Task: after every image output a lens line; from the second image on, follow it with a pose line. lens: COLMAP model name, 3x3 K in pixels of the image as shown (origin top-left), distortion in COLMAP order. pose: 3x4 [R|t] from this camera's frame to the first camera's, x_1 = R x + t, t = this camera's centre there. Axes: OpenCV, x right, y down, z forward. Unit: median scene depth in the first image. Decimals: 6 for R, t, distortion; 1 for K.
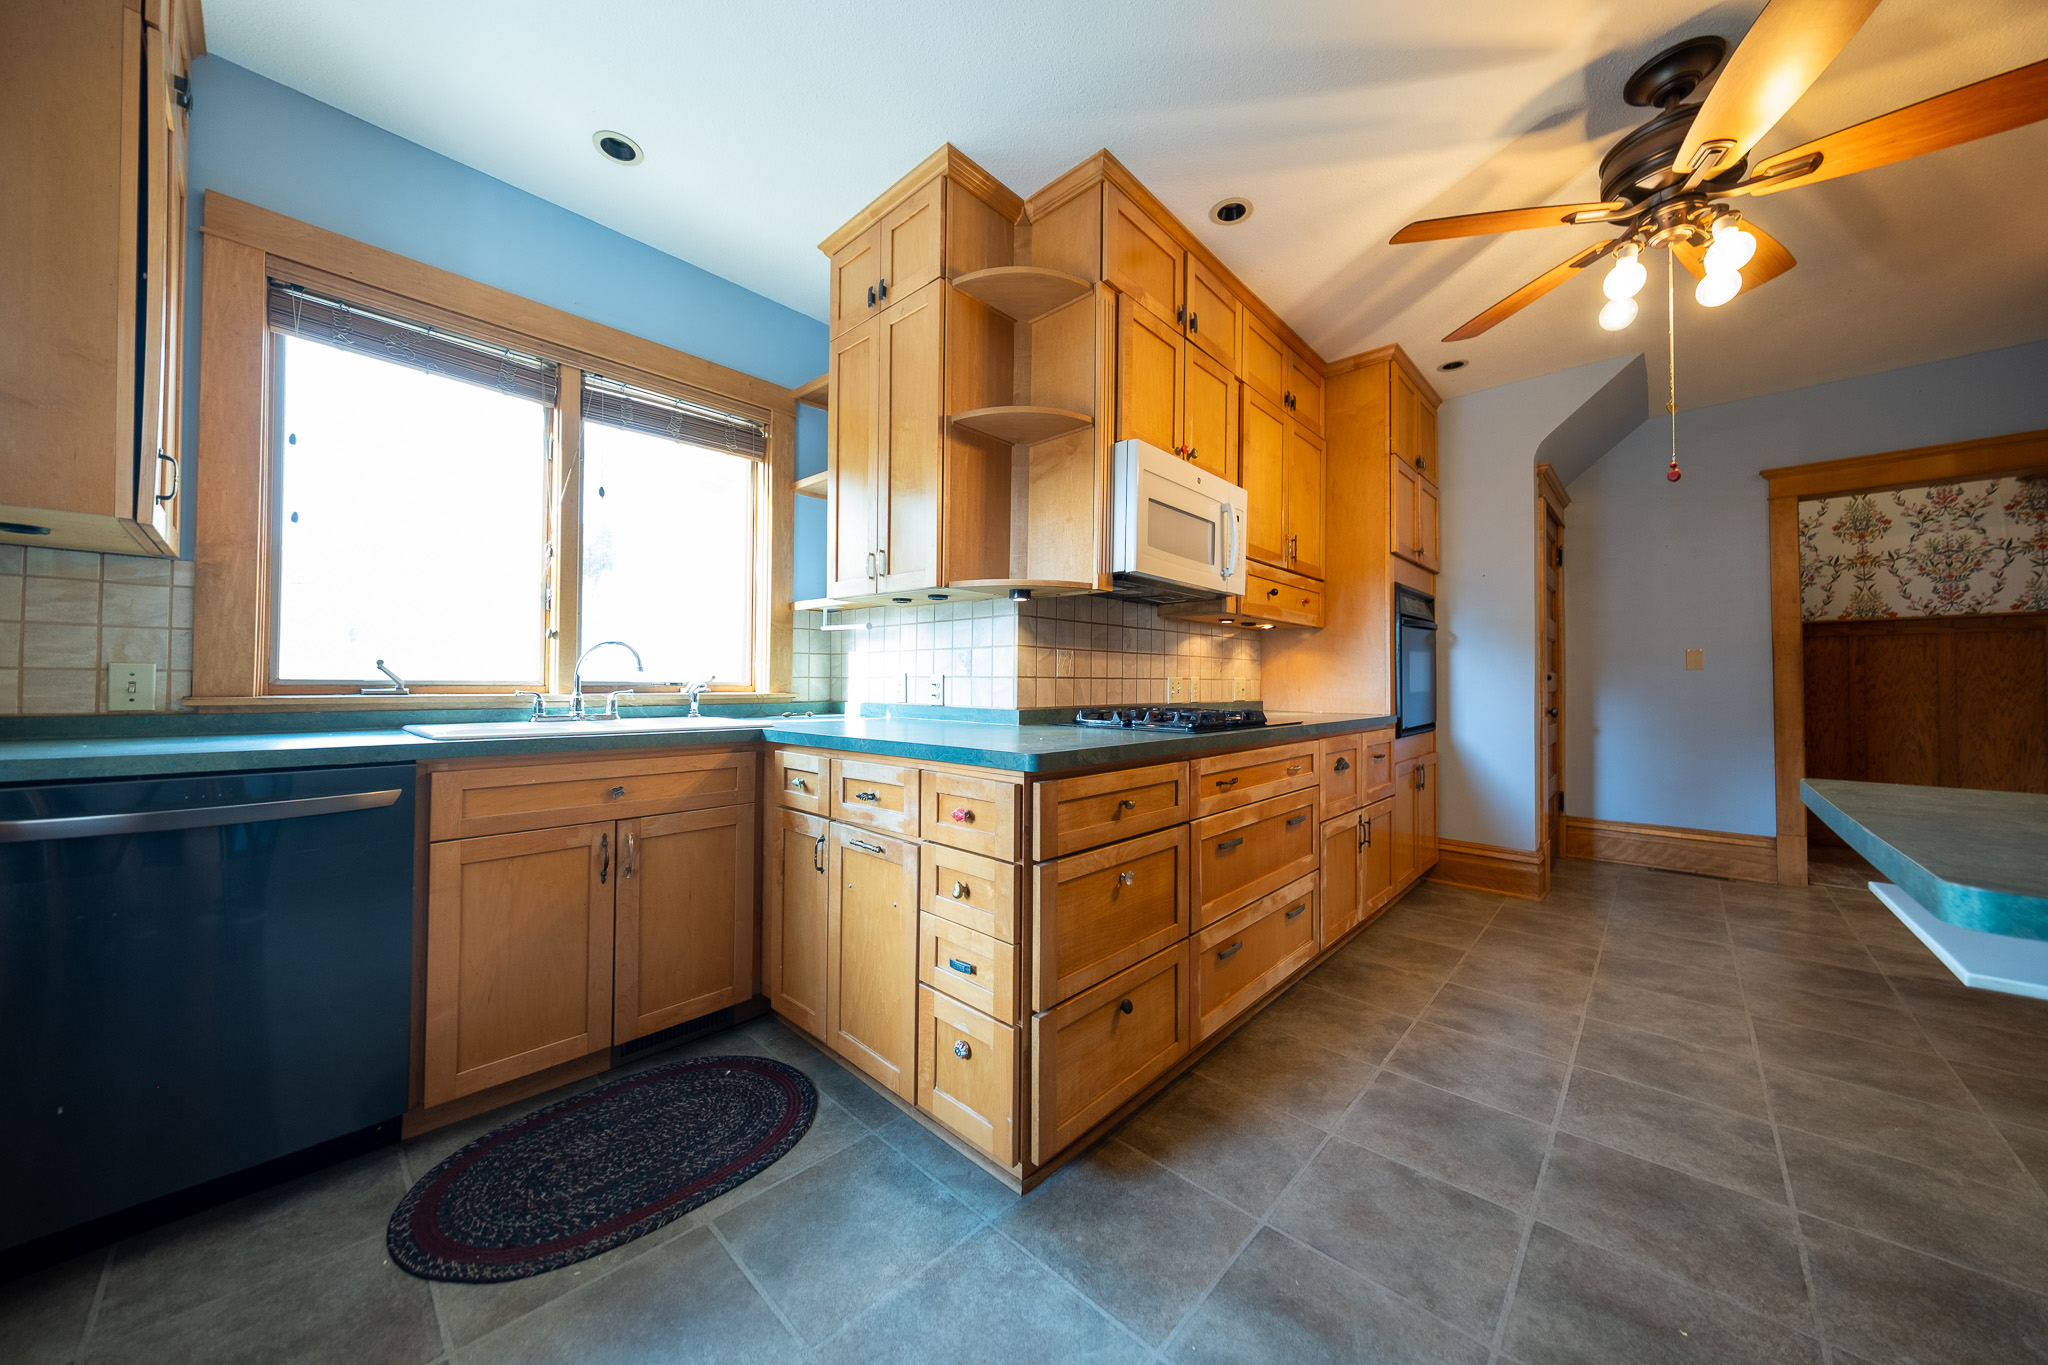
lens RADIAL K [[687.3, 0, 1018.2], [0, 687.3, 675.4], [0, 0, 1]] dist [0.004744, -0.002327]
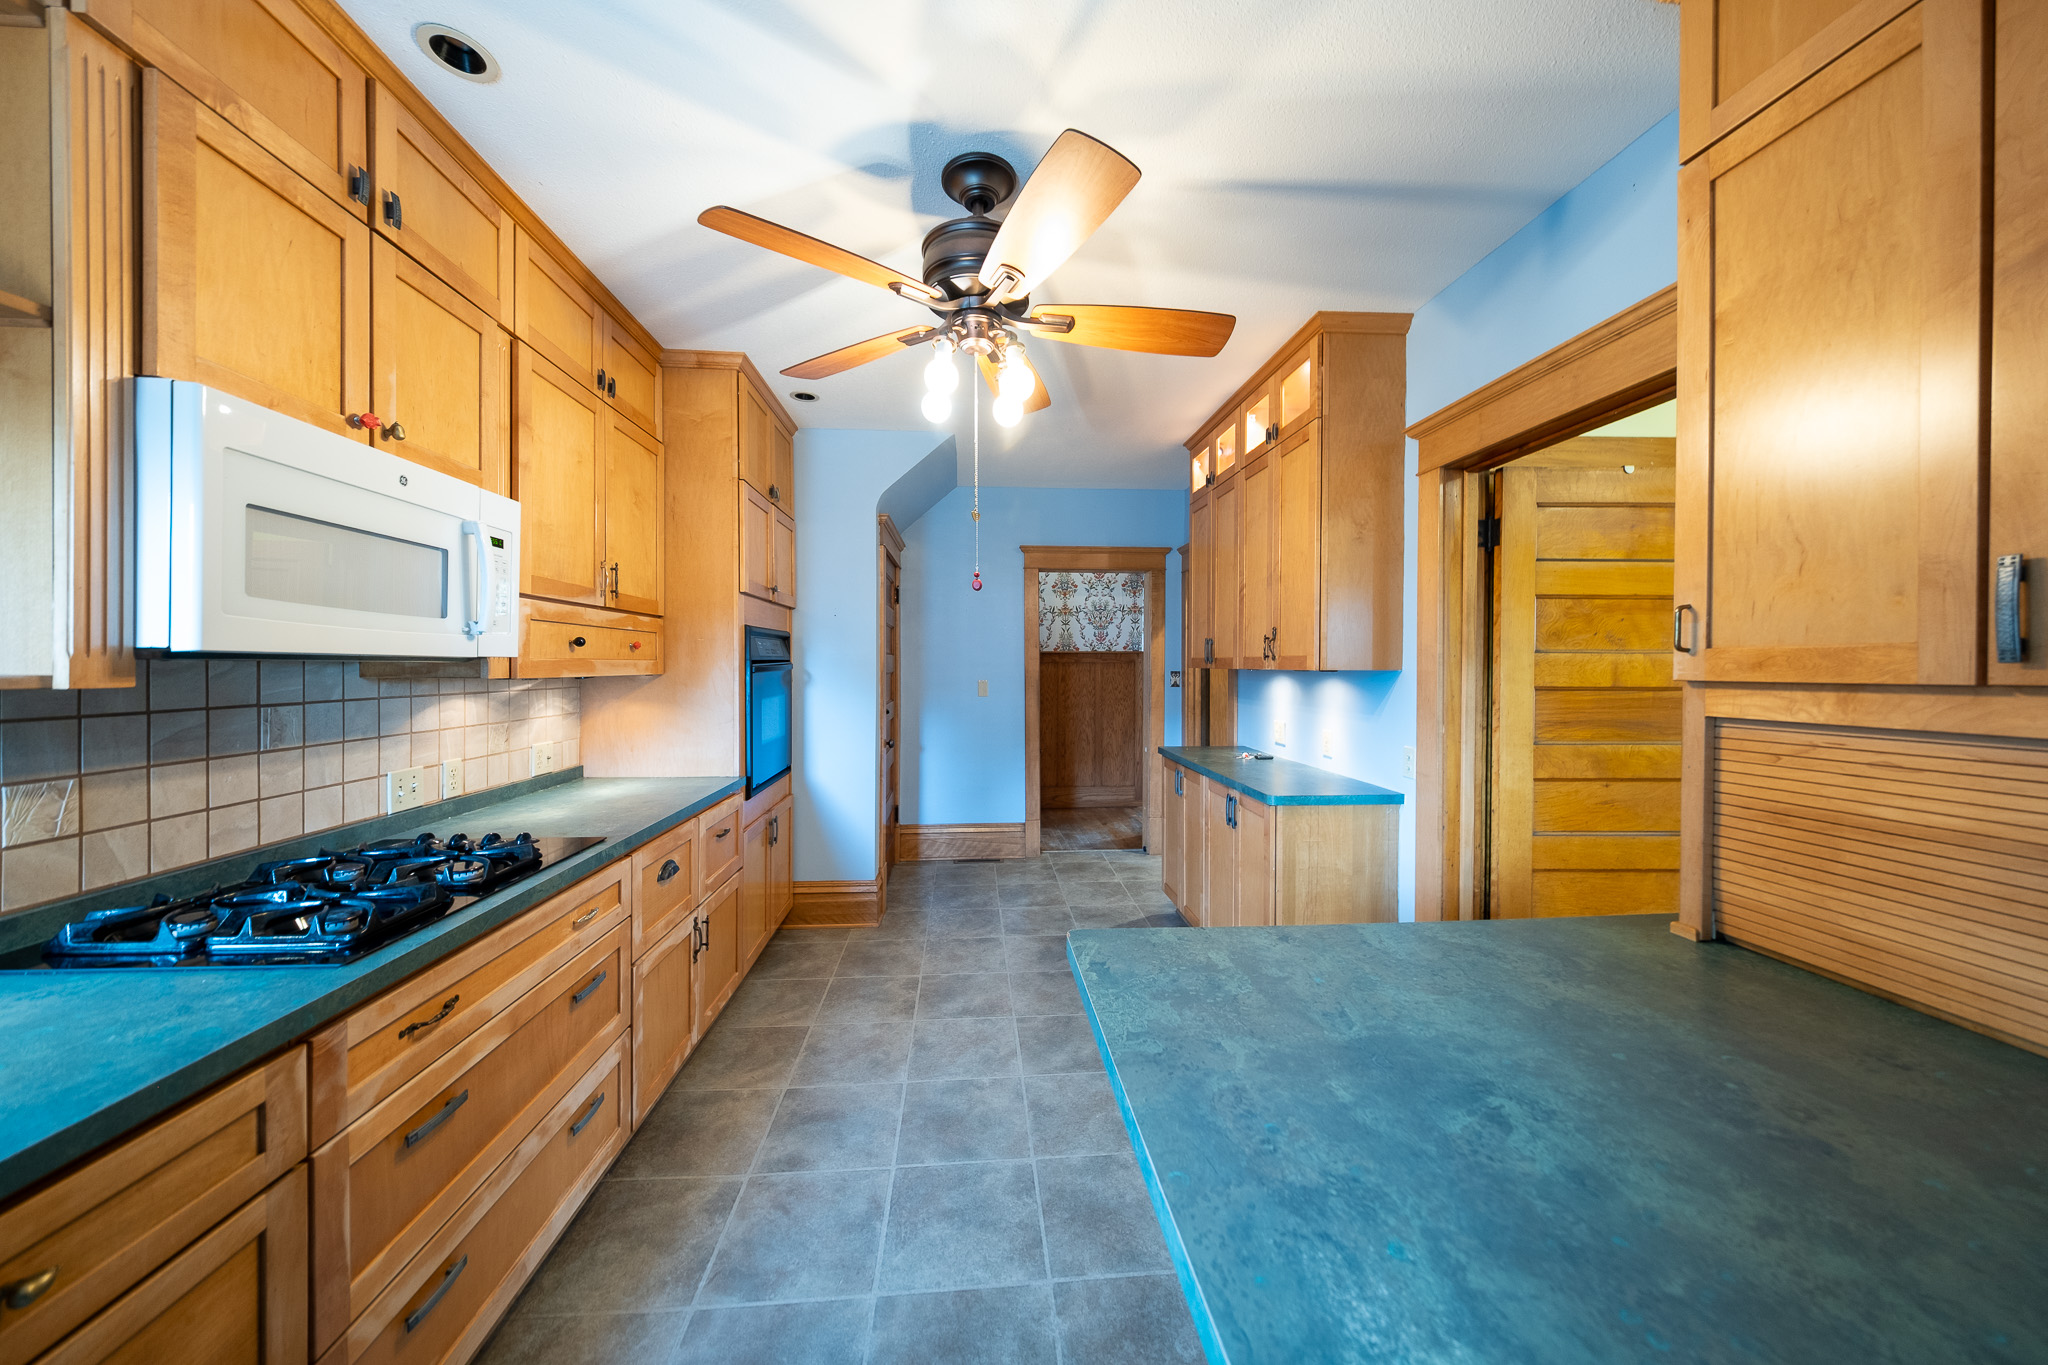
lens RADIAL K [[687.3, 0, 1018.2], [0, 687.3, 675.4], [0, 0, 1]] dist [0.004744, -0.002327]
pose [[0.672175, -0.011500, 0.740303, 0.175176], [-0.011524, 0.999596, 0.025992, -0.134377], [-0.740303, -0.026002, 0.671771, 0.195524]]
